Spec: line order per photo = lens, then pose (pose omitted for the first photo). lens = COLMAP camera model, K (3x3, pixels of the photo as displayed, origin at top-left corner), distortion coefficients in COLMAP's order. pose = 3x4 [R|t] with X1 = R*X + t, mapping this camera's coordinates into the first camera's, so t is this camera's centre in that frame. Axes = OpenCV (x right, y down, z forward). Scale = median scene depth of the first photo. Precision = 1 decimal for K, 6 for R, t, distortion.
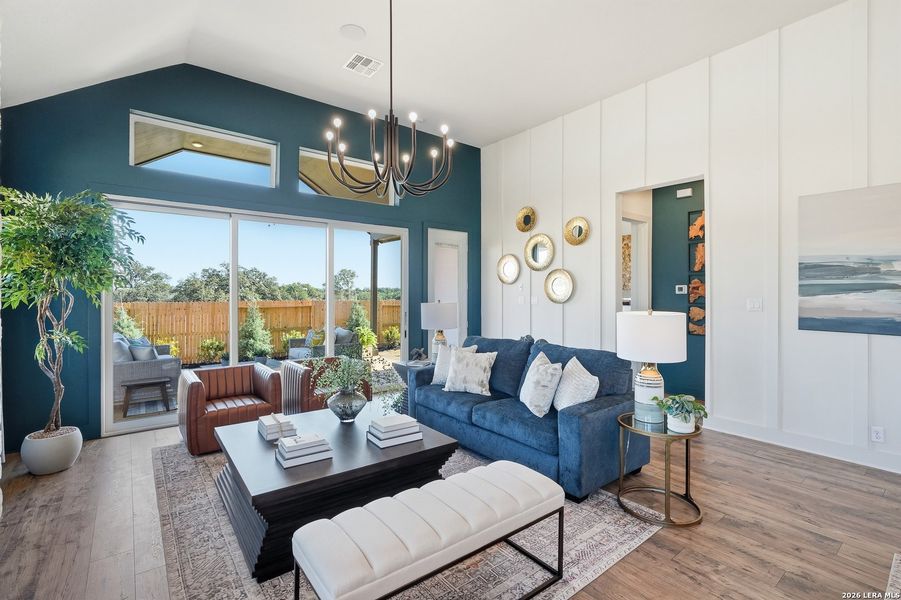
lens RADIAL K [[415.0, 0, 449.2], [0, 415.0, 295.6], [0, 0, 1]] dist [-0.013838, 0.005816]
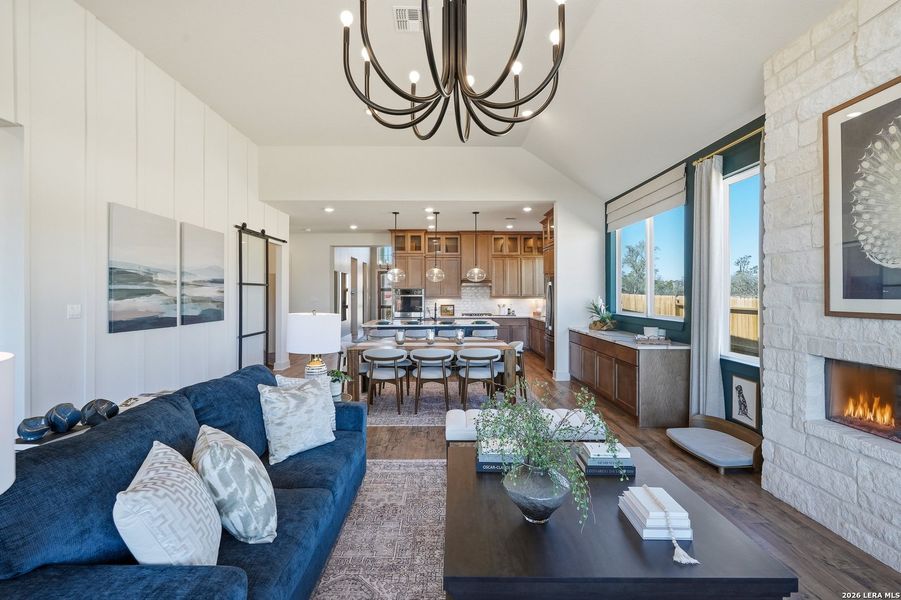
lens RADIAL K [[415.0, 0, 448.3], [0, 415.0, 288.3], [0, 0, 1]] dist [-0.013838, 0.005816]
pose [[-0.796853, 0.006552, 0.604137, -0.433267], [0.001738, 0.999962, -0.008553, -0.018230], [-0.604170, -0.005765, -0.796835, 1.332331]]
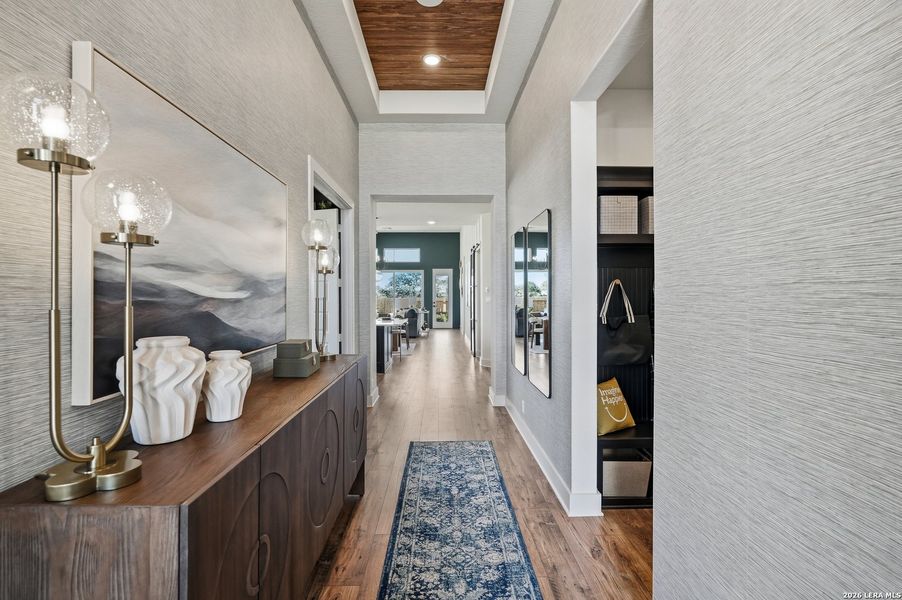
lens RADIAL K [[415.4, 0, 450.0], [0, 415.4, 294.5], [0, 0, 1]] dist [-0.013838, 0.005816]
pose [[0.803762, -0.007360, -0.594905, 2.781189], [0.008226, 0.999965, -0.001256, 0.003707], [0.594894, -0.003884, 0.803795, -1.797808]]
